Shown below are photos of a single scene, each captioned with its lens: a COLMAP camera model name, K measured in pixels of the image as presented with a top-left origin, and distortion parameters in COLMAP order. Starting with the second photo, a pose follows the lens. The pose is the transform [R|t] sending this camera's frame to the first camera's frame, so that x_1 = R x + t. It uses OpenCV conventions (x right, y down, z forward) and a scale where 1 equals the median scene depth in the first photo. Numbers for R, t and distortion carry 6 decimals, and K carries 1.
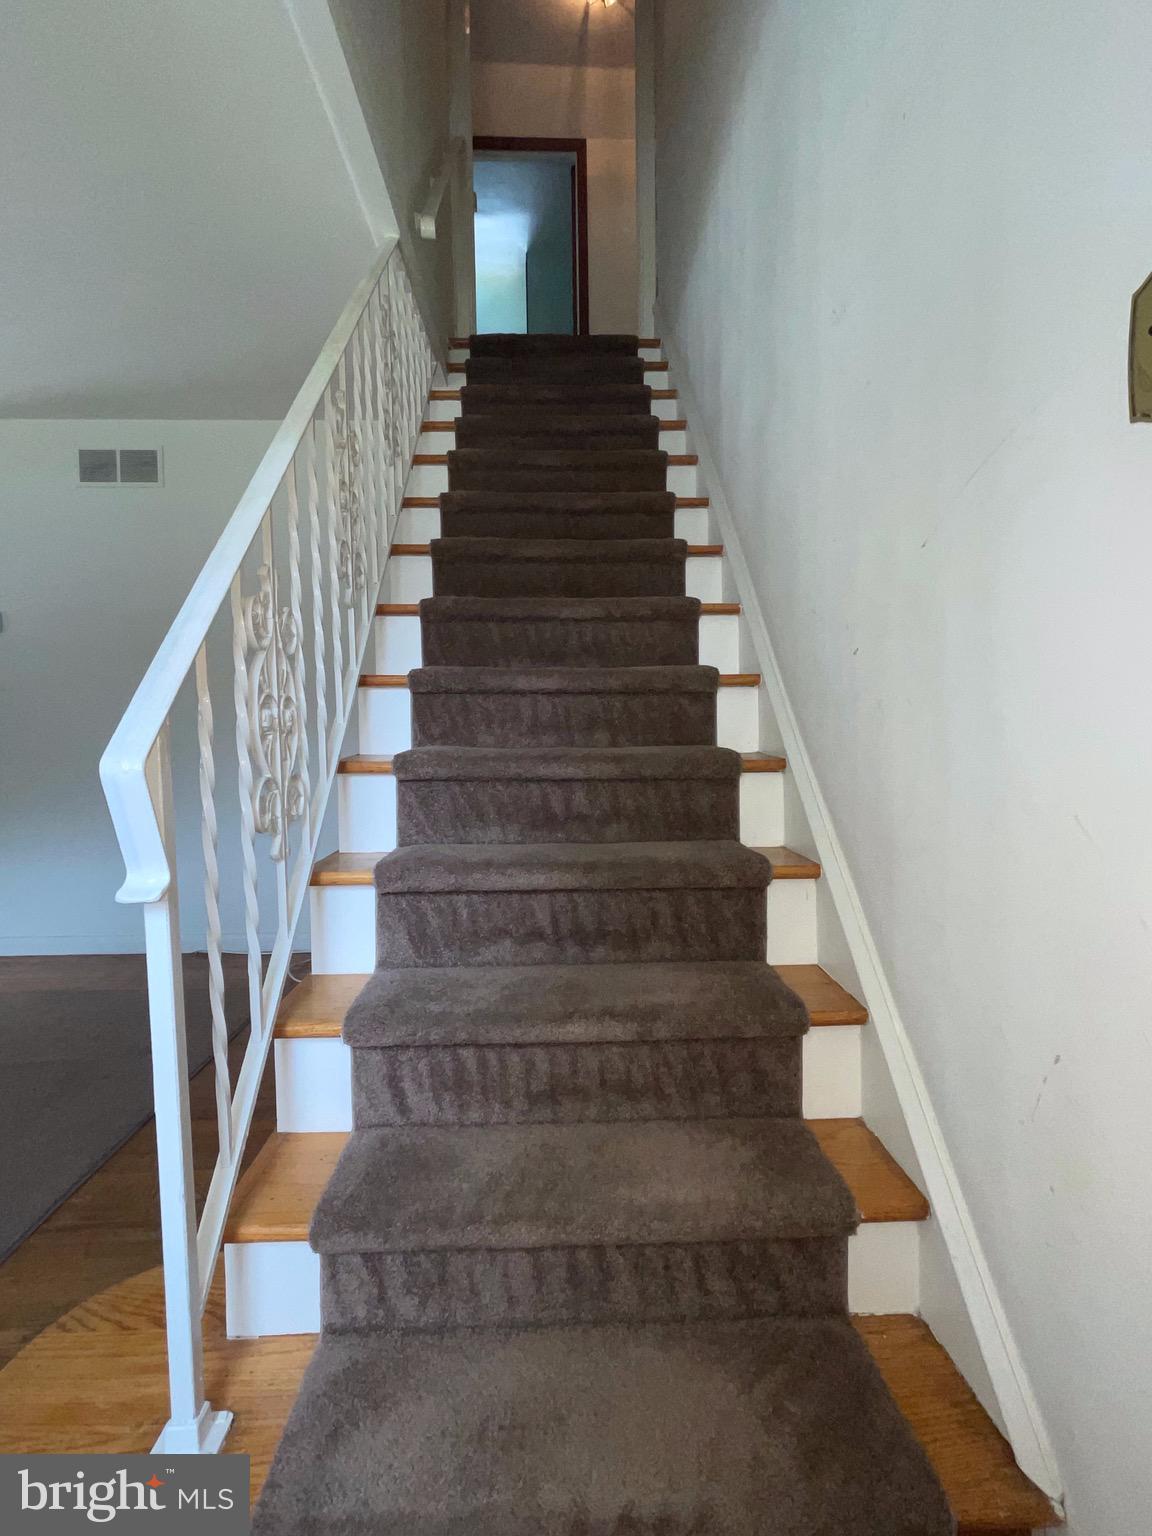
lens RADIAL K [[756.8, 0, 579.9], [0, 756.8, 778.2], [0, 0, 1]] dist [-0.012244, 0.007907]
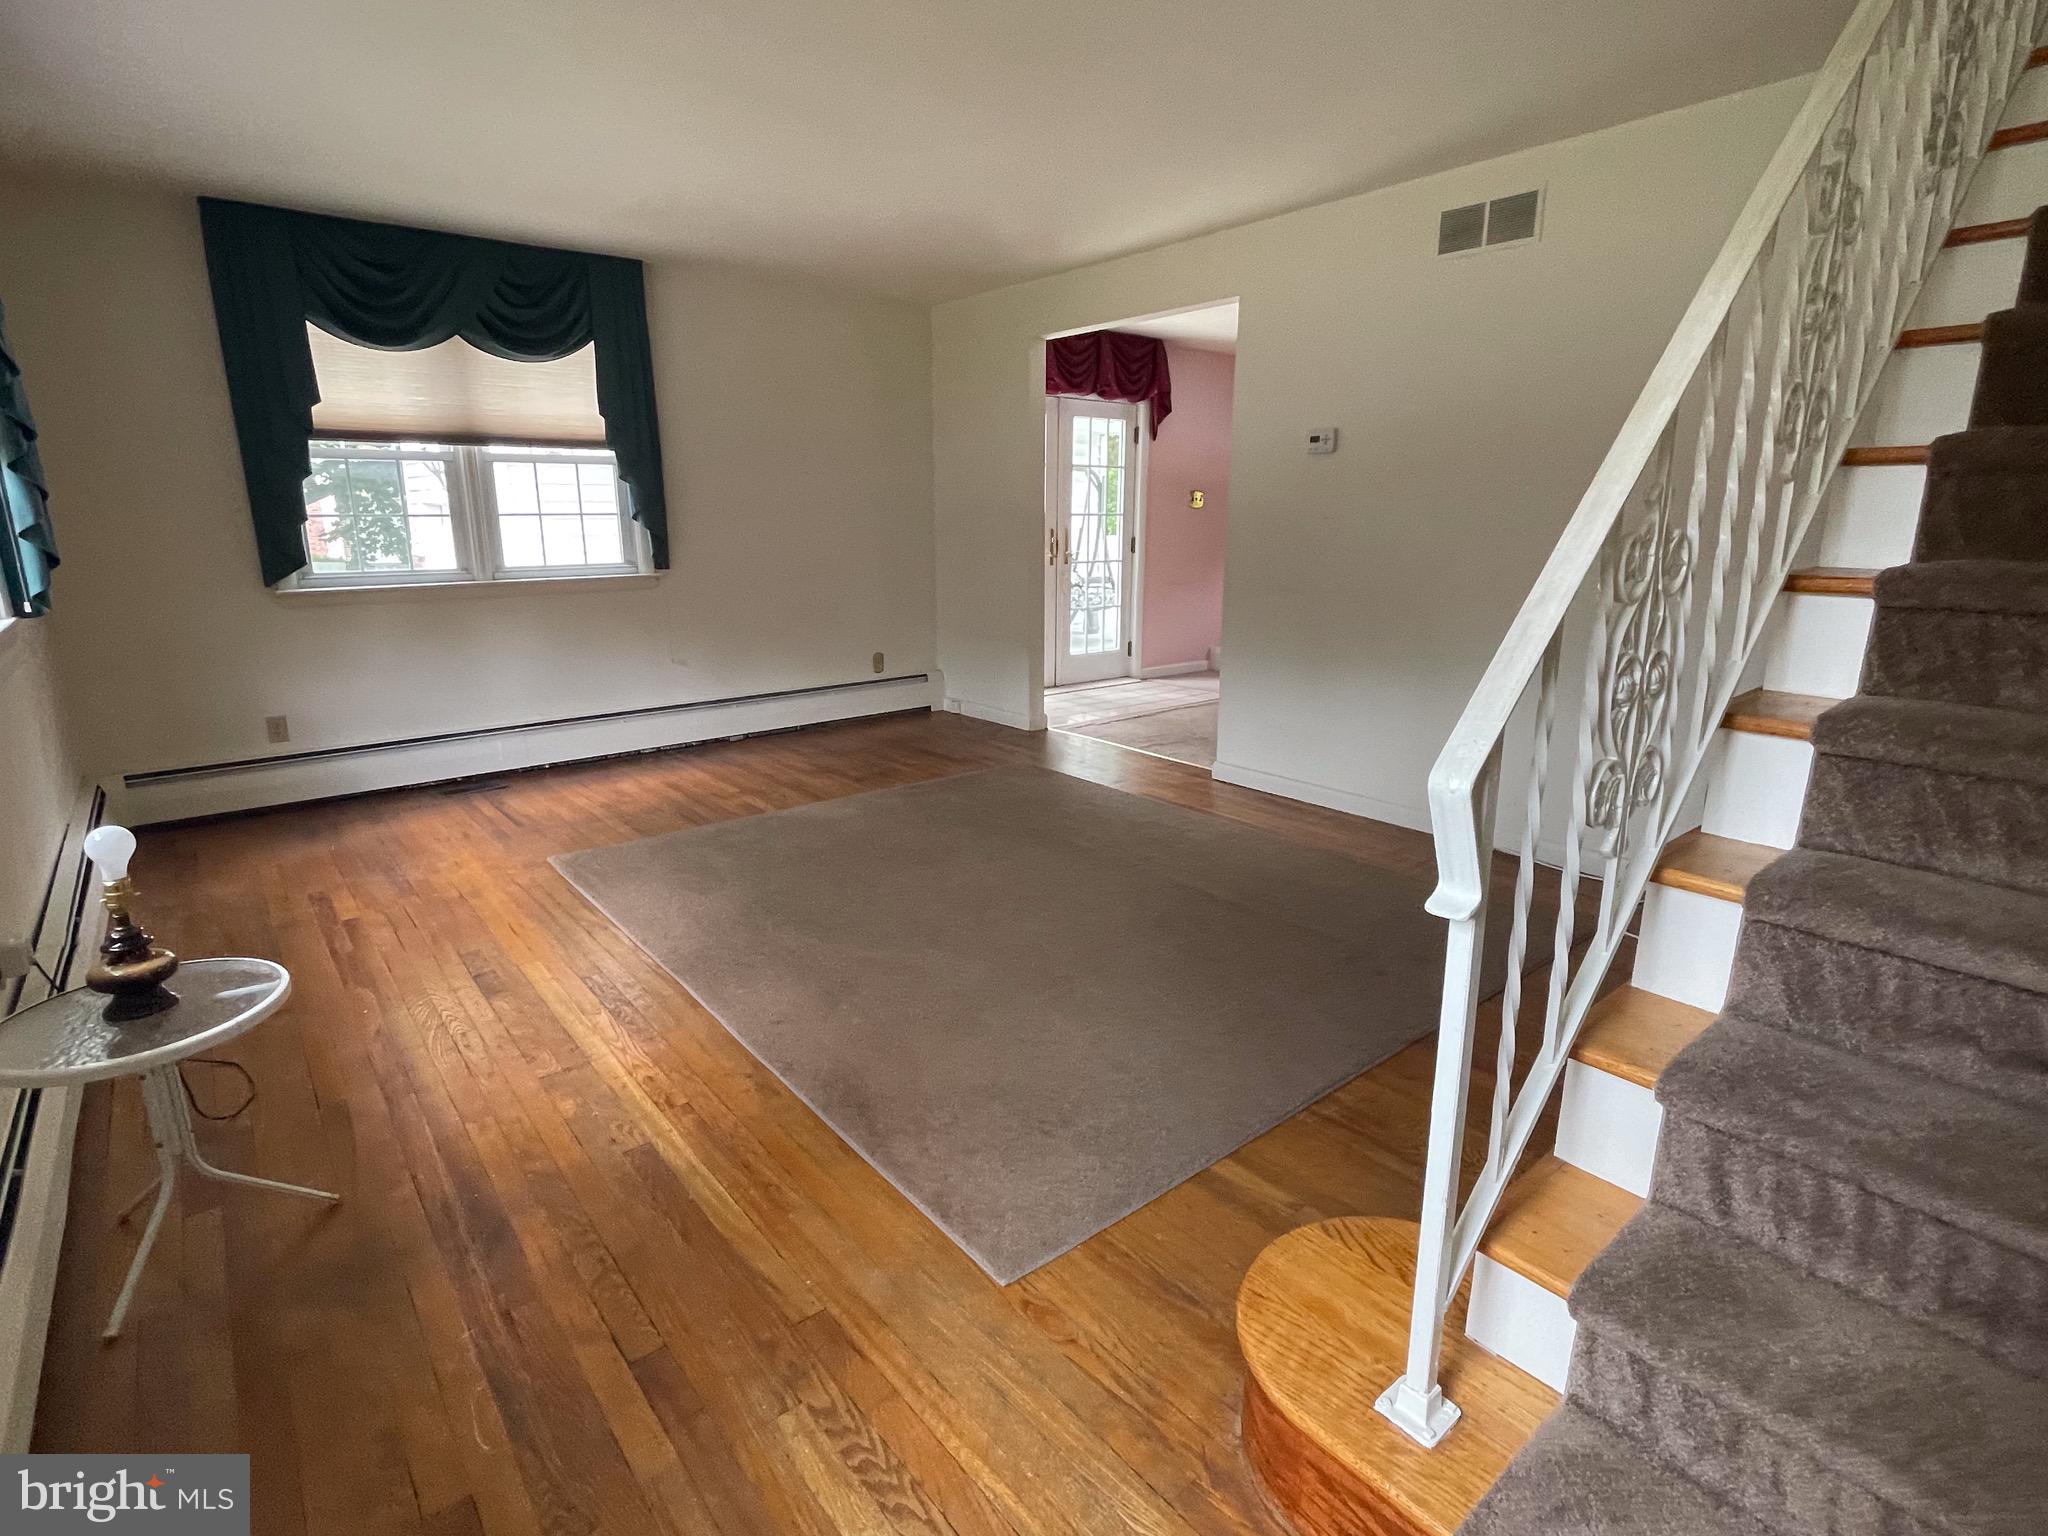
lens RADIAL K [[1009.0, 0, 1032.2], [0, 1009.0, 762.7], [0, 0, 1]] dist [-0.012244, 0.007907]
pose [[0.605610, 0.198682, -0.770559, 0.034991], [-0.049275, 0.975834, 0.212883, -0.185099], [0.794234, -0.090955, 0.600765, -0.124312]]
